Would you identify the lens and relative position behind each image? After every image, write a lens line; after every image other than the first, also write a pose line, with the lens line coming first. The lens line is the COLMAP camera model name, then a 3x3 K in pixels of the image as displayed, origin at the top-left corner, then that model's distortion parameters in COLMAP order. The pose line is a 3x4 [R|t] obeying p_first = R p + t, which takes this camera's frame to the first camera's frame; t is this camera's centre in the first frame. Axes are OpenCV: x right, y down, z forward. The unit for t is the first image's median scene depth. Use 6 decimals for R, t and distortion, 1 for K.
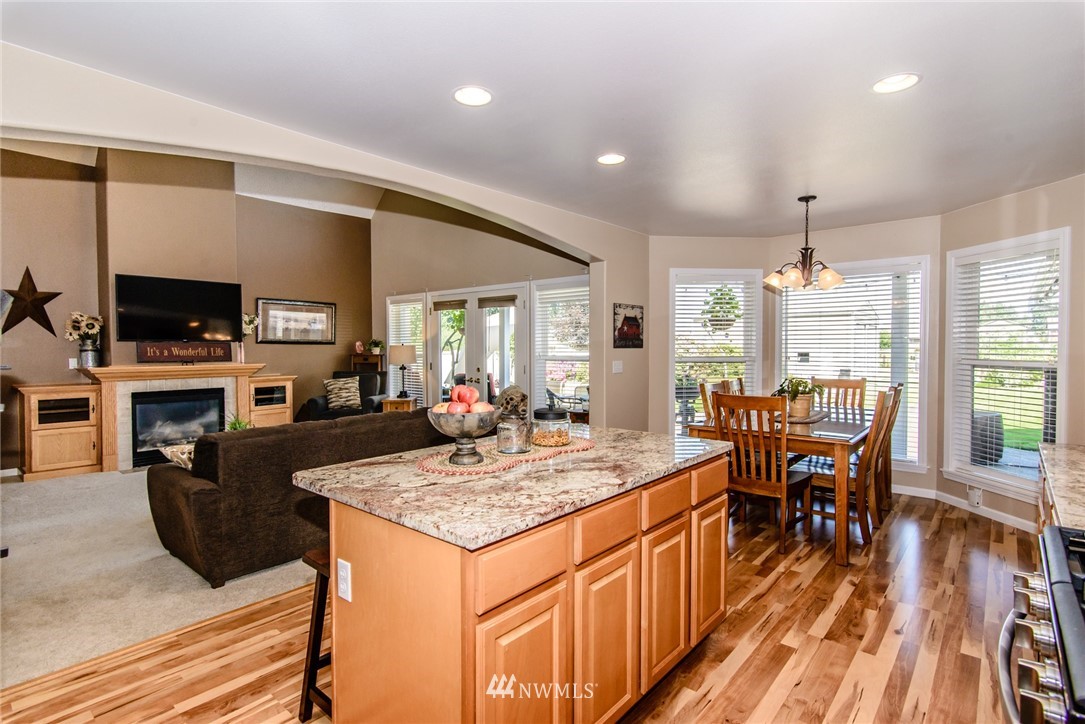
lens RADIAL K [[539.3, 0, 546.5], [0, 539.3, 354.9], [0, 0, 1]] dist [0.009232, -0.002266]
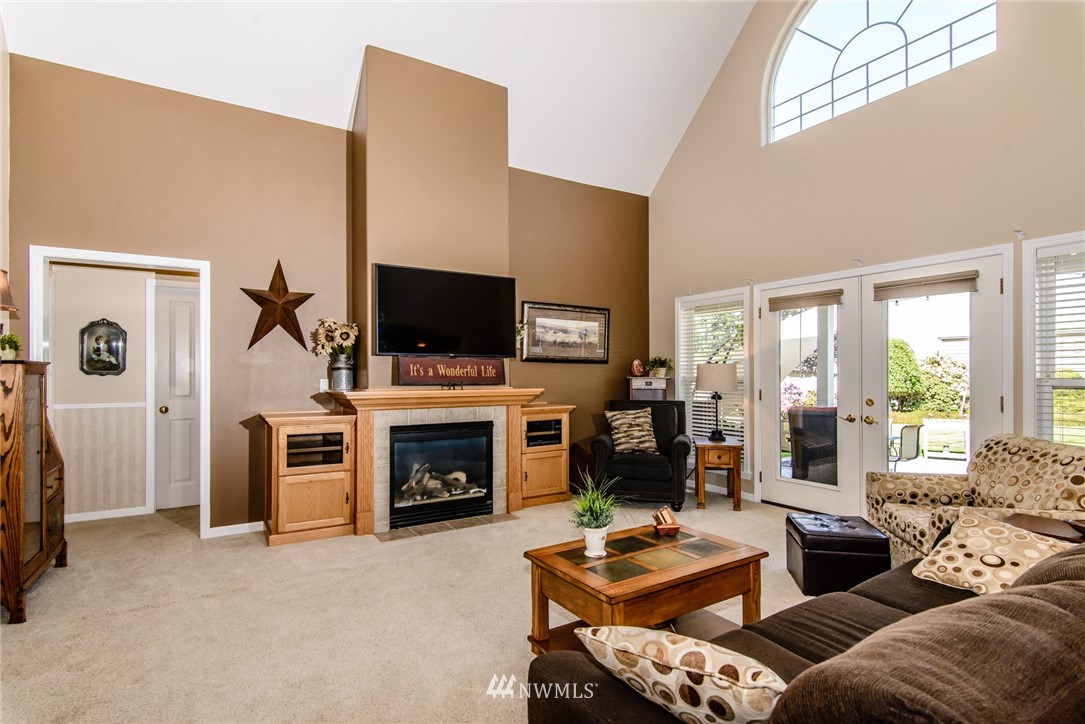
lens RADIAL K [[539.3, 0, 547.9], [0, 539.3, 368.4], [0, 0, 1]] dist [0.009232, -0.002266]
pose [[0.955125, 0.000409, -0.296203, -0.333789], [-0.007721, 0.999694, -0.023517, 0.007195], [0.296103, 0.024749, 0.954835, 0.352024]]
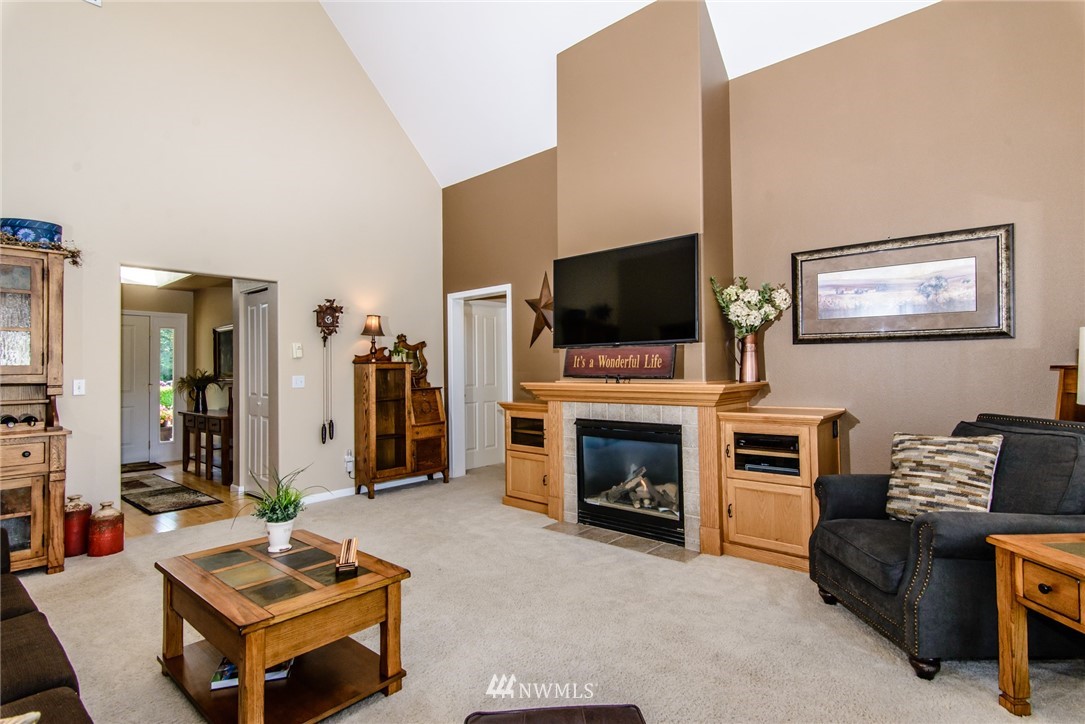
lens RADIAL K [[539.3, 0, 538.4], [0, 539.3, 360.6], [0, 0, 1]] dist [0.009232, -0.002266]
pose [[-0.020822, -0.019223, -0.999598, -0.037761], [-0.007679, 0.999789, -0.019067, 0.006091], [0.999754, 0.007279, -0.020966, 0.927612]]
